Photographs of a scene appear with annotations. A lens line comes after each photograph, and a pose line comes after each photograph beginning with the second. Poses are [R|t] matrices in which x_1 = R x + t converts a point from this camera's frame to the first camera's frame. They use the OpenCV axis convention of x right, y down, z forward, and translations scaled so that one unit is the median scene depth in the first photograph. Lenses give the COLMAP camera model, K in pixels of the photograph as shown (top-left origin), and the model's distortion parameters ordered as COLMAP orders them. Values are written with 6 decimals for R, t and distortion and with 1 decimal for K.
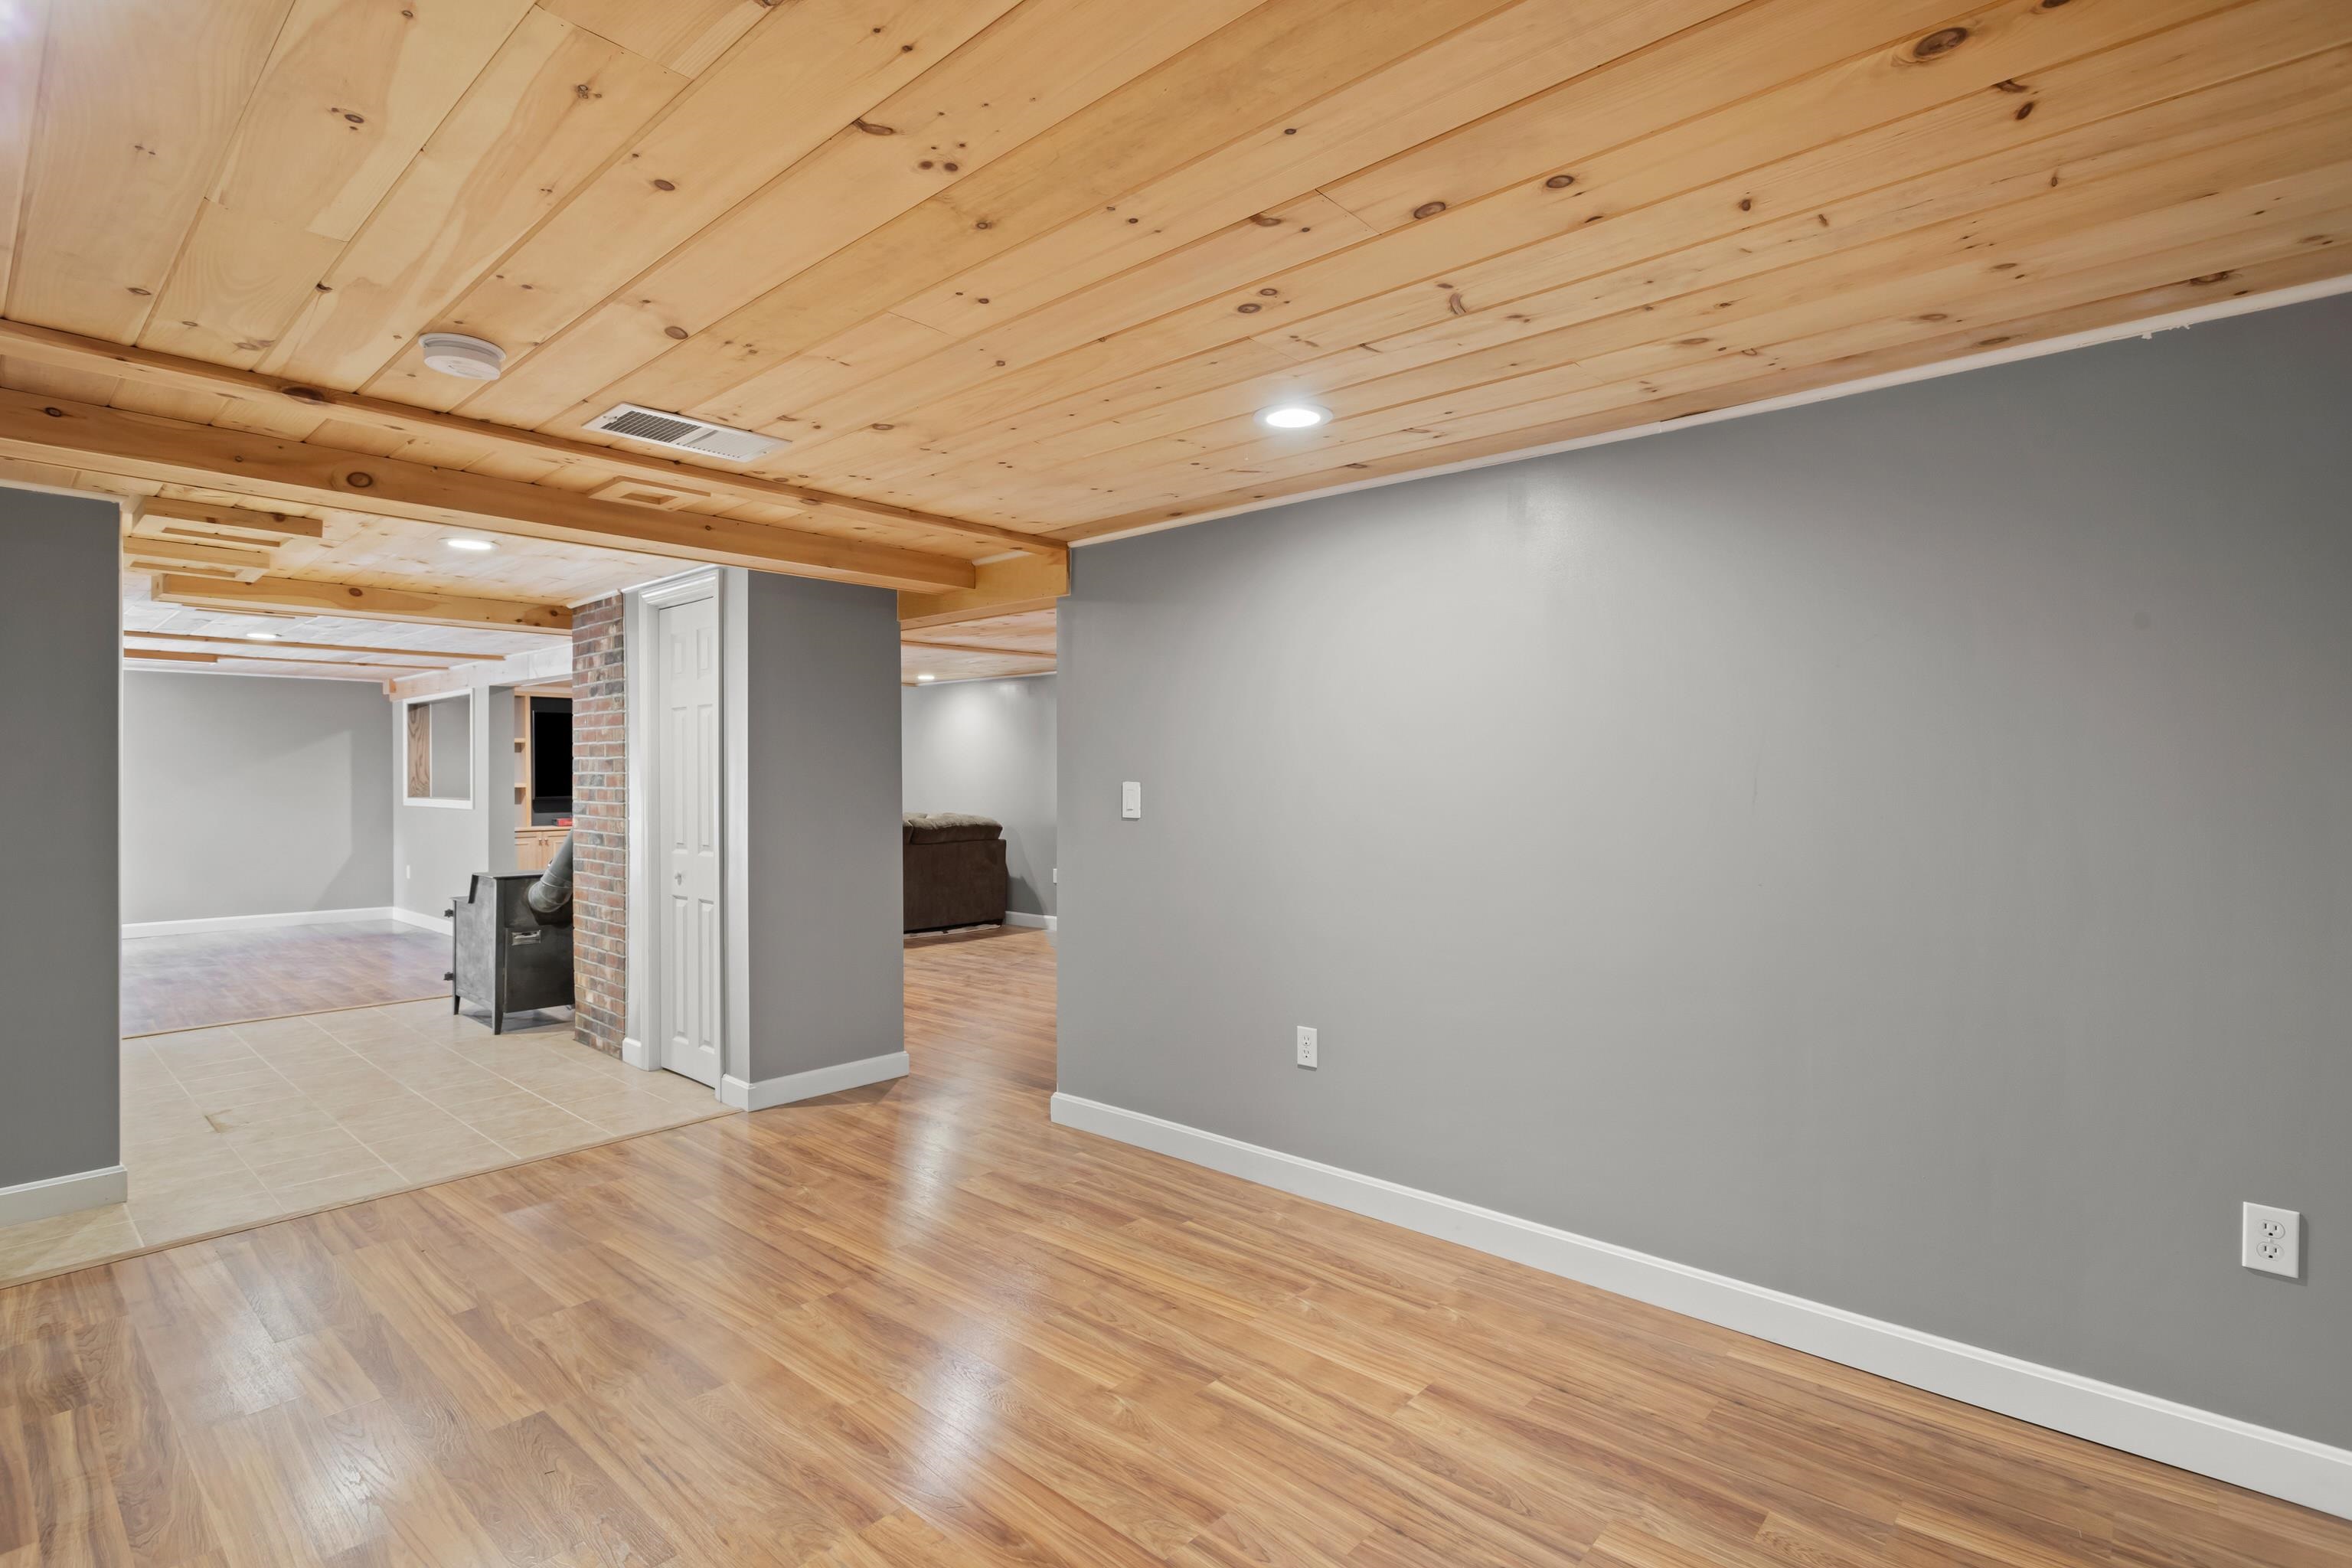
lens RADIAL K [[1114.5, 0, 1178.0], [0, 1114.5, 784.5], [0, 0, 1]] dist [-0.001481, 0.002599]
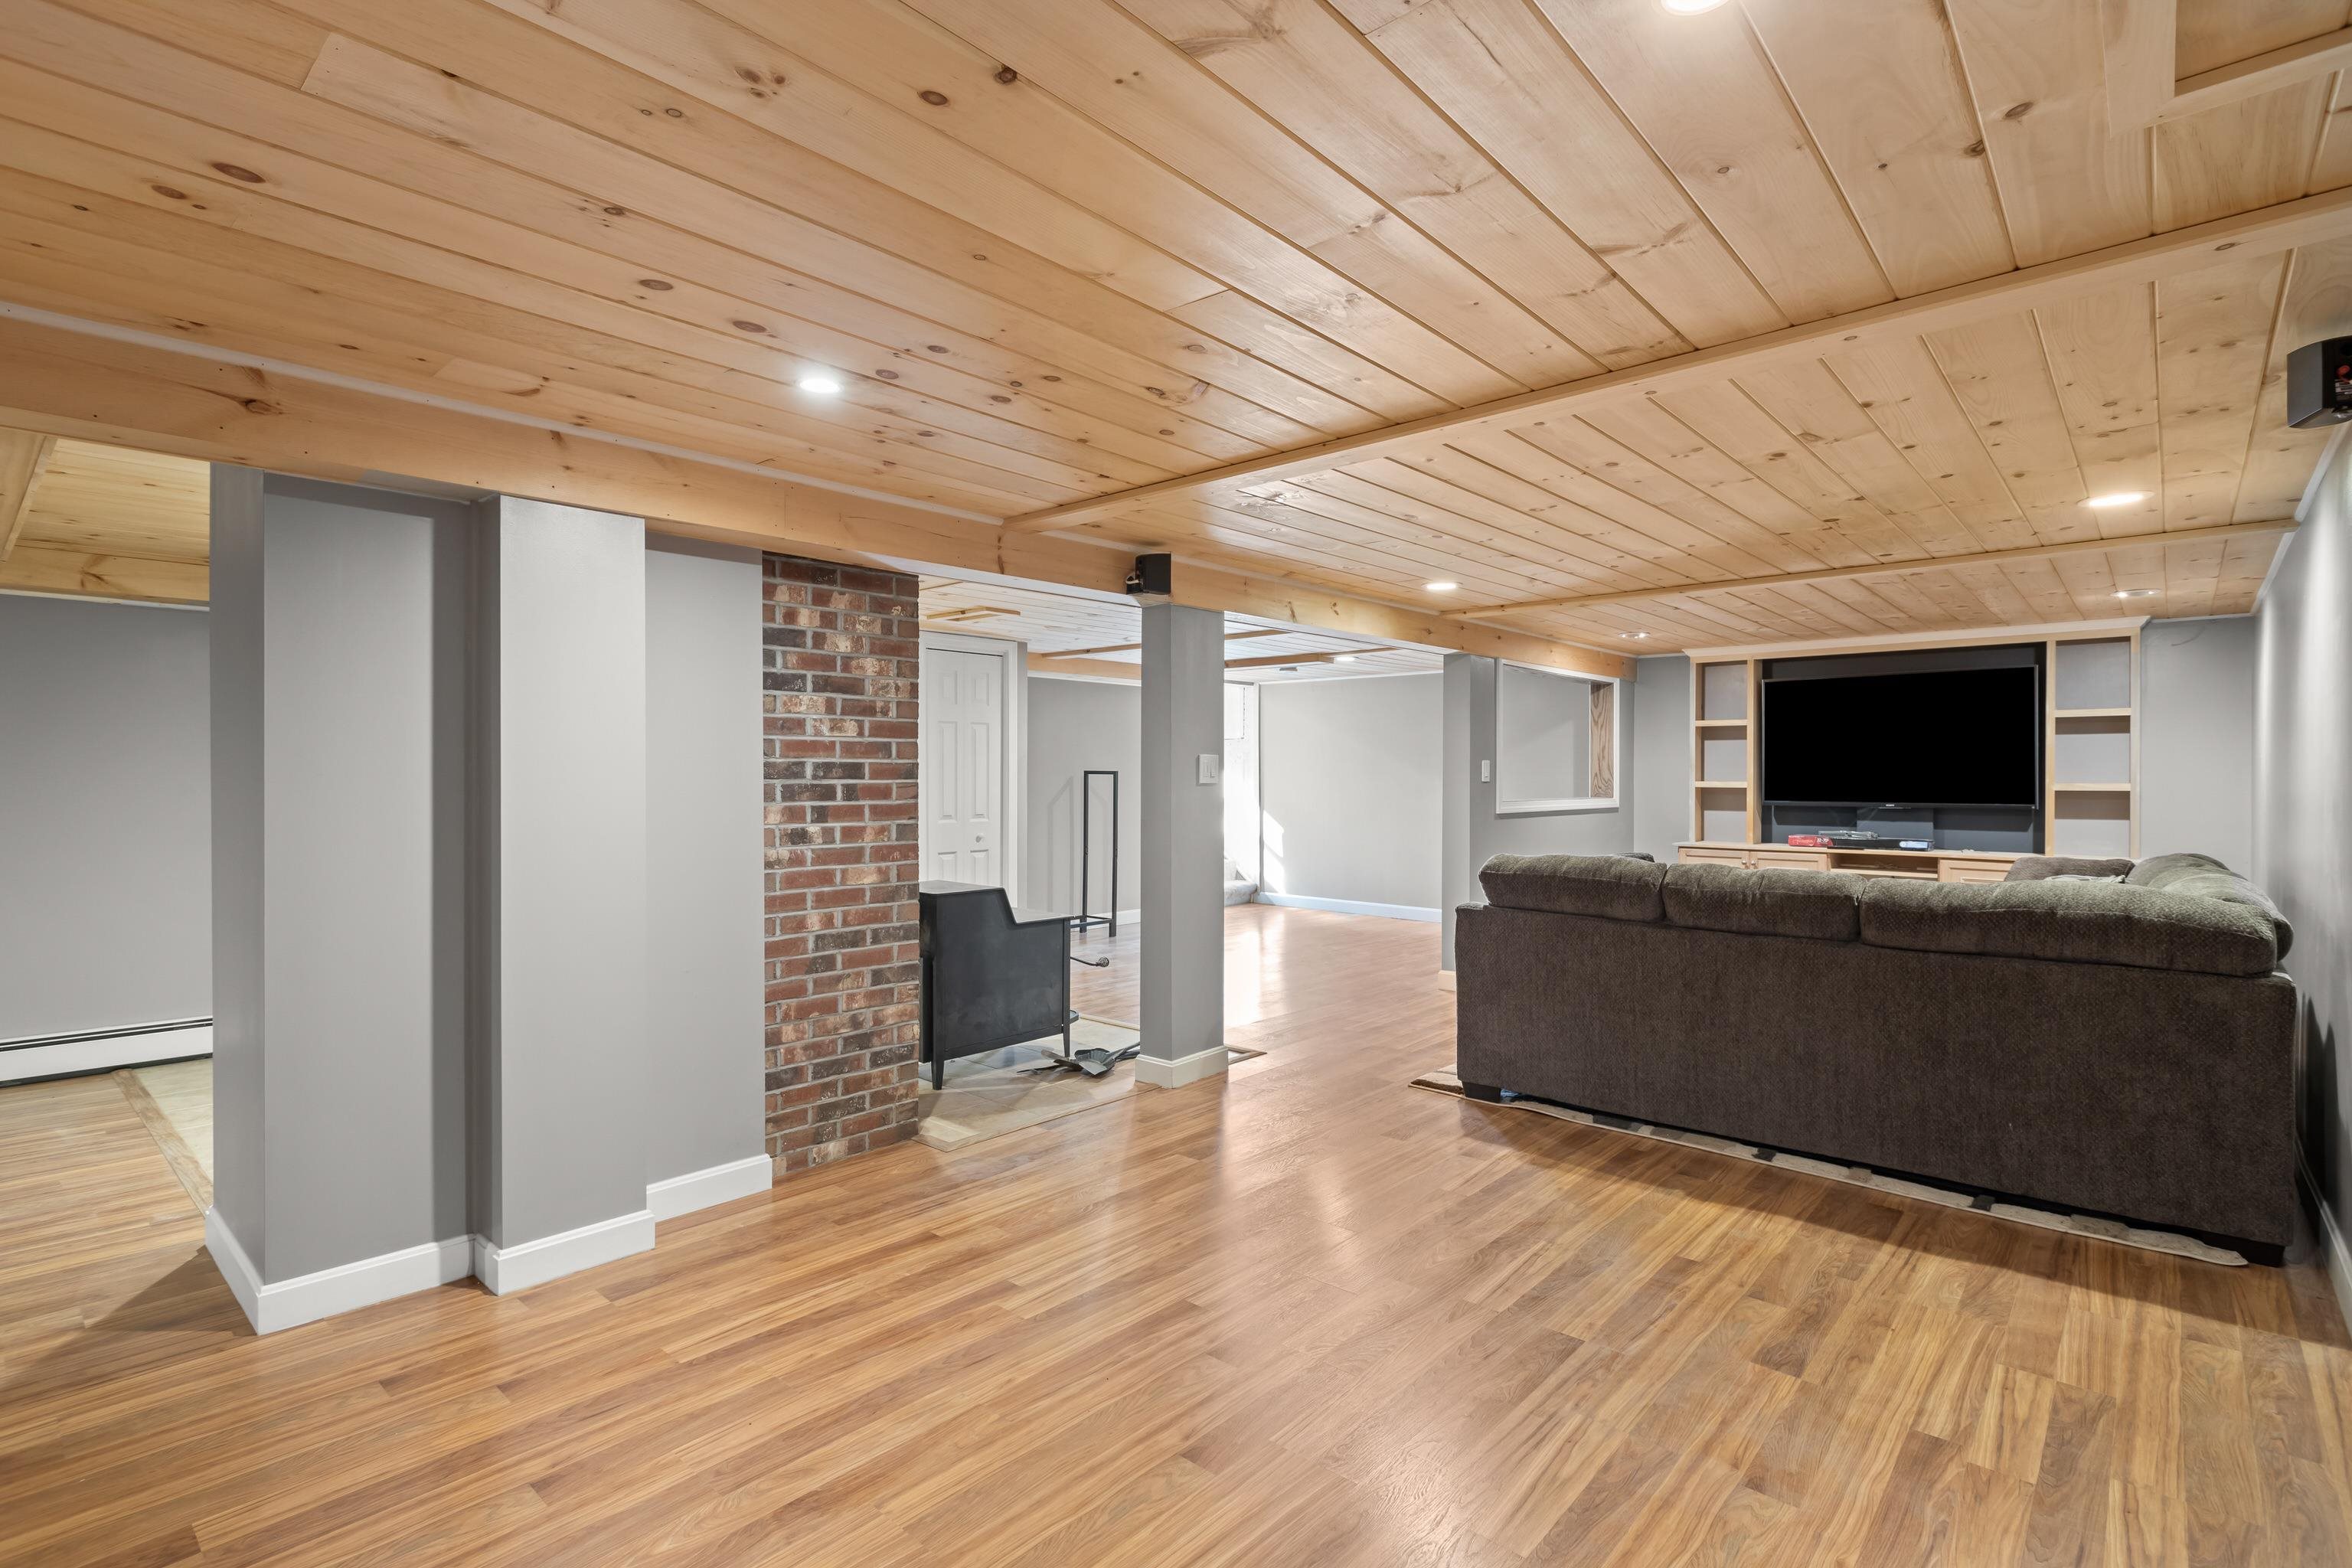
lens RADIAL K [[1114.5, 0, 1181.6], [0, 1114.5, 778.2], [0, 0, 1]] dist [-0.001481, 0.002599]
pose [[0.000896, 0.002584, -0.999996, 0.470646], [-0.006885, 0.999973, 0.002578, -0.011046], [0.999976, 0.006883, 0.000914, 2.372056]]
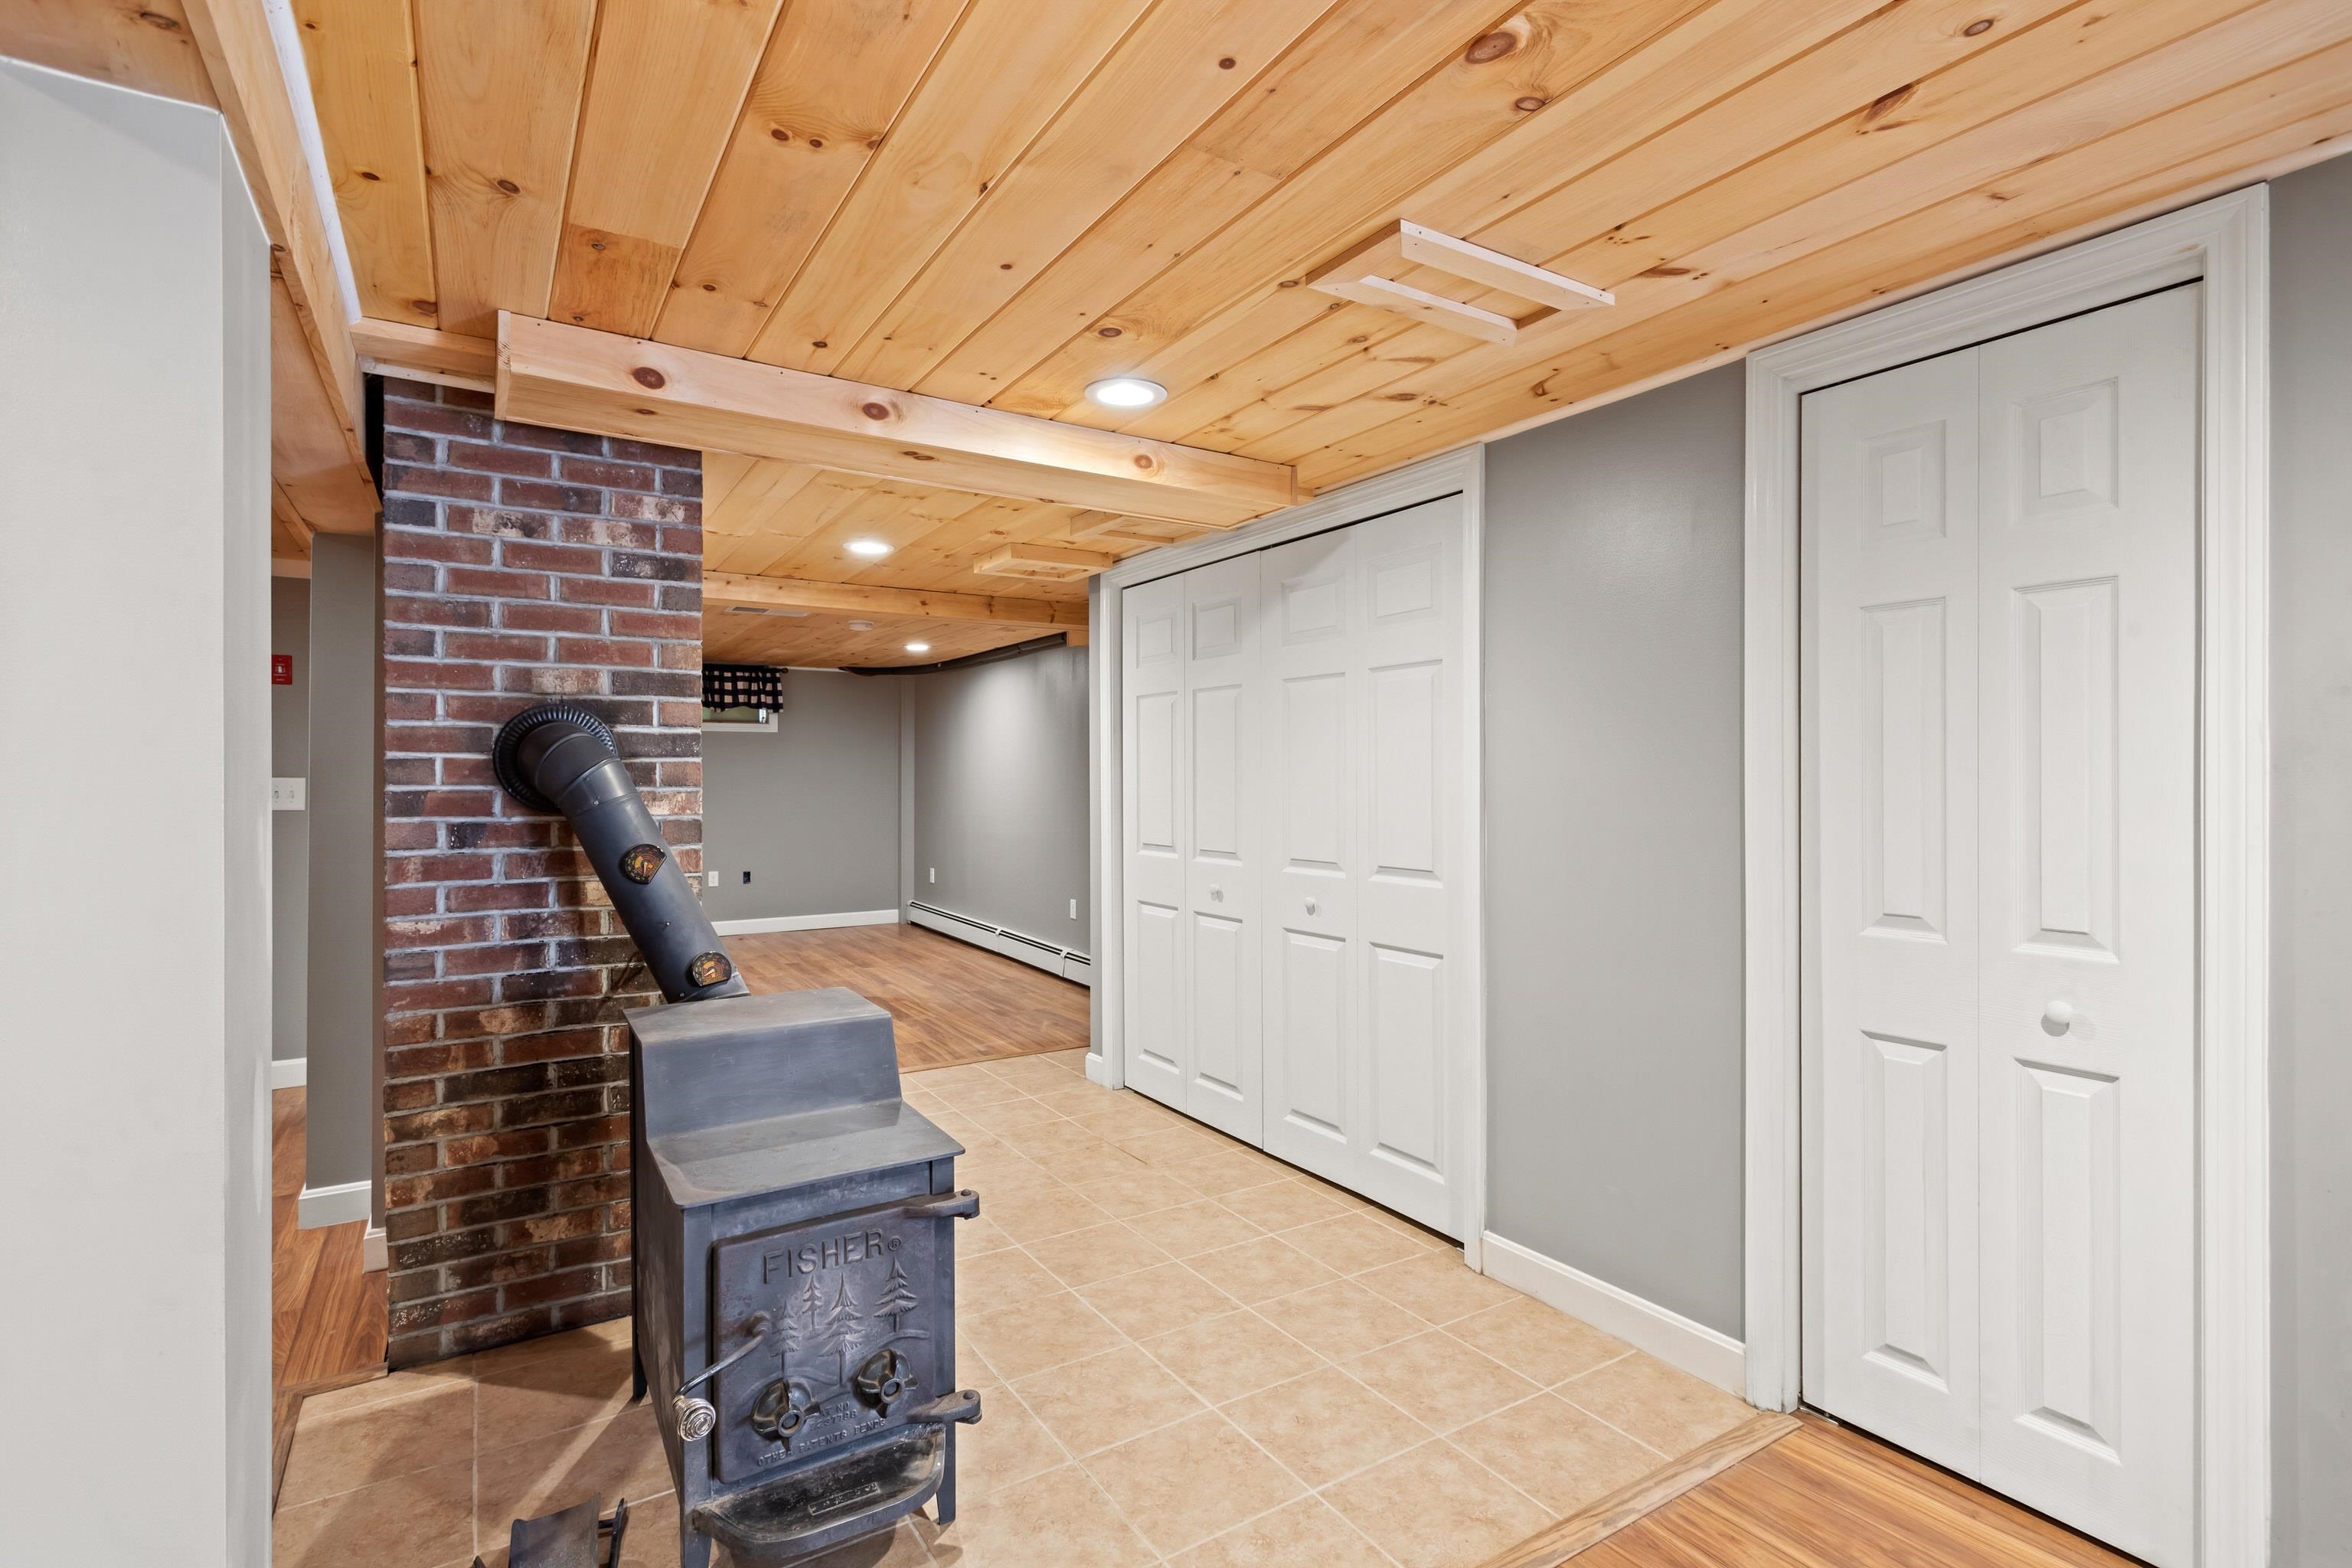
lens RADIAL K [[1114.5, 0, 1176.7], [0, 1114.5, 777.3], [0, 0, 1]] dist [-0.001481, 0.002599]
pose [[-0.961971, -0.005703, 0.273093, -1.668124], [-0.004220, 0.999973, 0.006020, -0.012455], [-0.273120, 0.004639, -0.961969, 2.685292]]
